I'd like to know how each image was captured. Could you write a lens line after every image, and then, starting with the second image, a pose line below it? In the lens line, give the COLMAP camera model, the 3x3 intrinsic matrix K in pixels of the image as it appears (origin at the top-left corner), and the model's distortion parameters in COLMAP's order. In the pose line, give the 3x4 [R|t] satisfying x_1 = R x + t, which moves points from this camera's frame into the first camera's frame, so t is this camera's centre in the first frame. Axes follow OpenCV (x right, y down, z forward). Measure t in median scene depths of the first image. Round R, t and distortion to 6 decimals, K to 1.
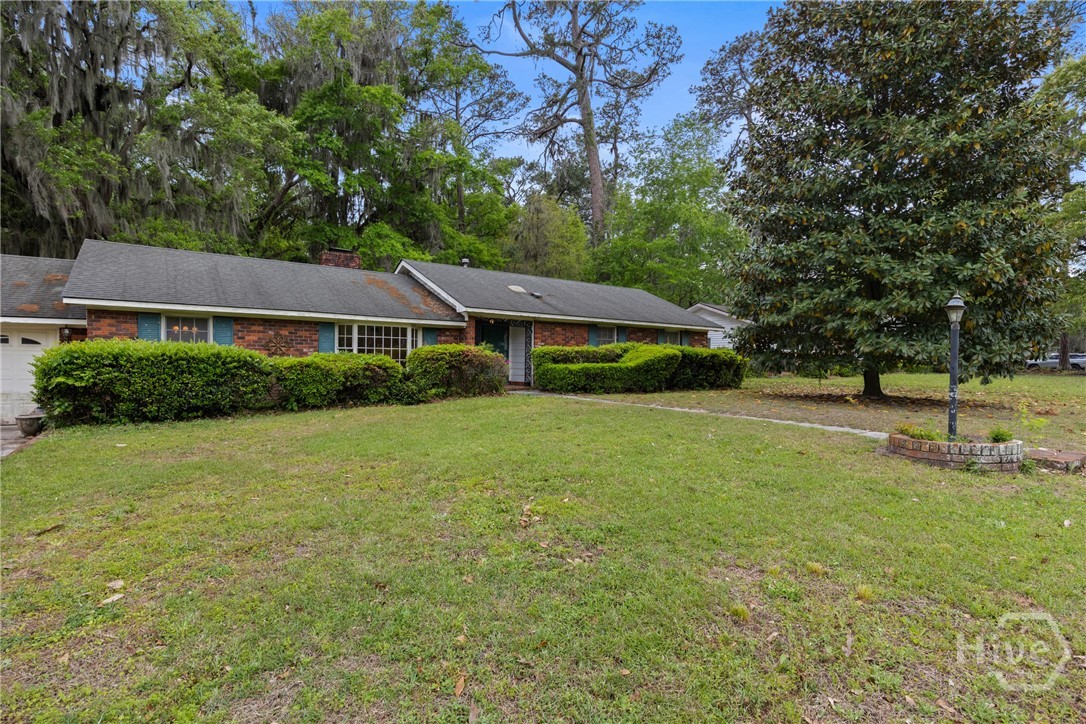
lens RADIAL K [[562.1, 0, 548.5], [0, 562.1, 361.4], [0, 0, 1]] dist [0.001289, 0.000260]
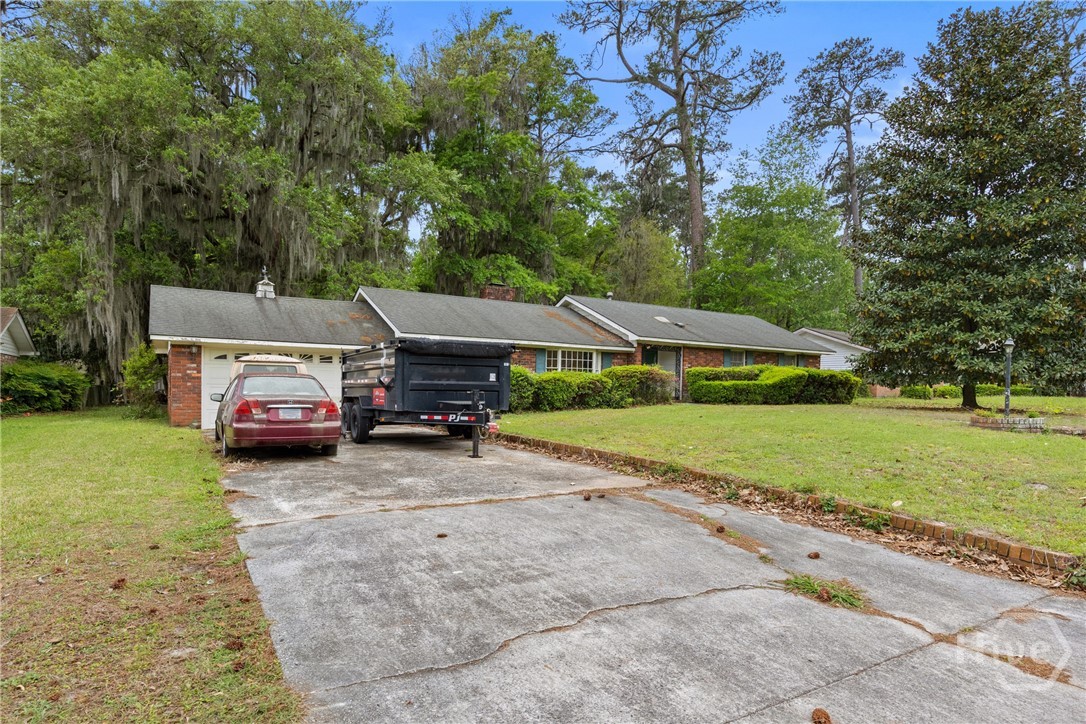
lens RADIAL K [[663.2, 0, 541.3], [0, 663.2, 405.6], [0, 0, 1]] dist [0.023623, -0.038486]
pose [[0.997913, 0.004544, -0.064419, -0.256878], [-0.002983, 0.999700, 0.024306, 0.023339], [0.064510, -0.024063, 0.997627, -0.494360]]
